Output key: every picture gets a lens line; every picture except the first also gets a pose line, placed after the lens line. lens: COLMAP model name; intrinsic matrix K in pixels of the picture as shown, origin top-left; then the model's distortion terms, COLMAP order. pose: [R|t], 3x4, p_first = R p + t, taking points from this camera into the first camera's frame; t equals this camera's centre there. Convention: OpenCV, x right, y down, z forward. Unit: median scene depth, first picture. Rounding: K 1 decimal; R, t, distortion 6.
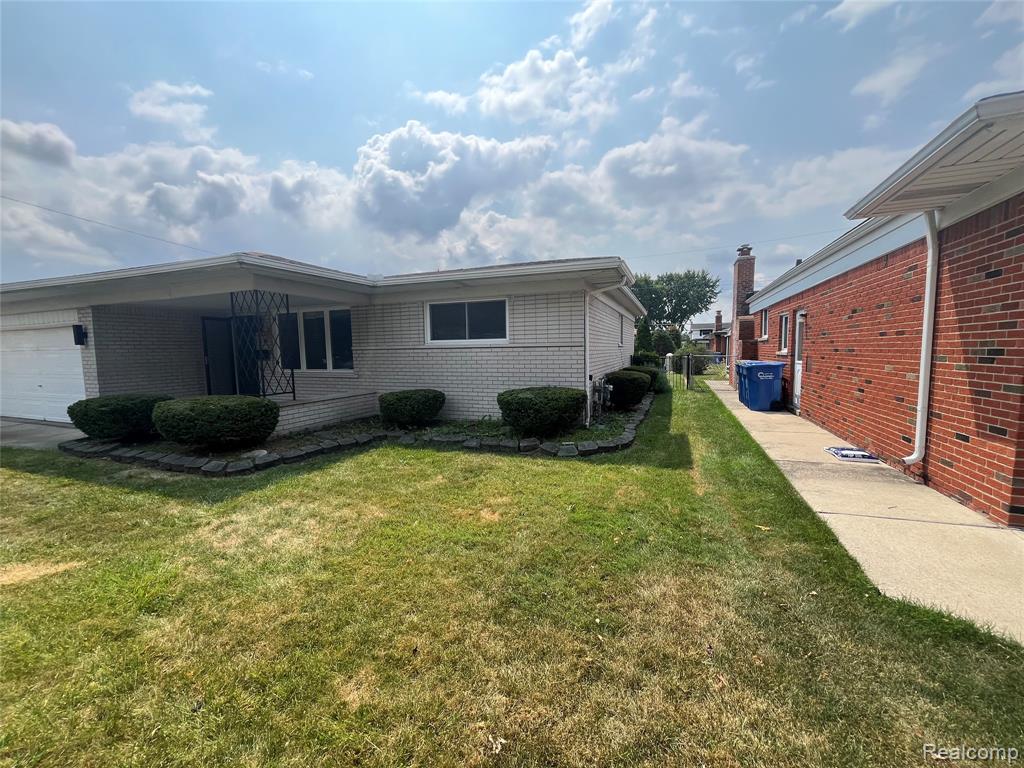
lens RADIAL K [[402.8, 0, 512.0], [0, 402.8, 384.0], [0, 0, 1]] dist [-0.001007, -0.000143]
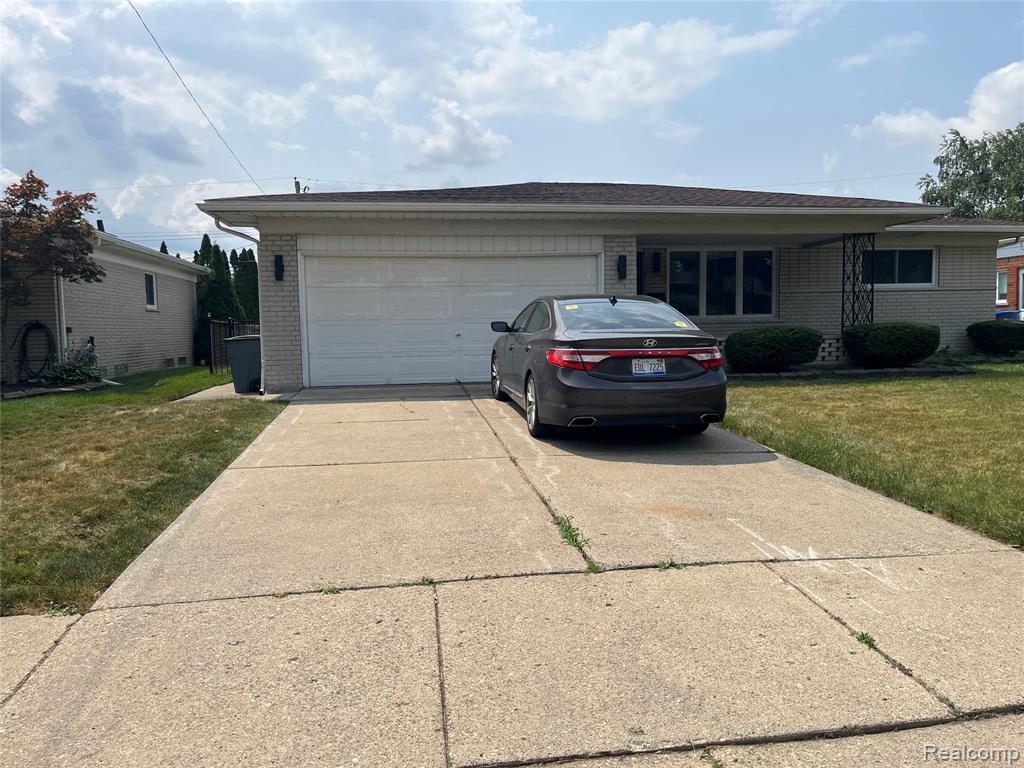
lens RADIAL K [[774.1, 0, 512.0], [0, 774.1, 384.0], [0, 0, 1]] dist [0.039033, -0.004736]
pose [[0.868975, -0.040212, 0.493220, -2.110511], [0.043868, 0.999029, 0.004162, 0.111729], [-0.492908, 0.018020, 0.869895, -0.352522]]
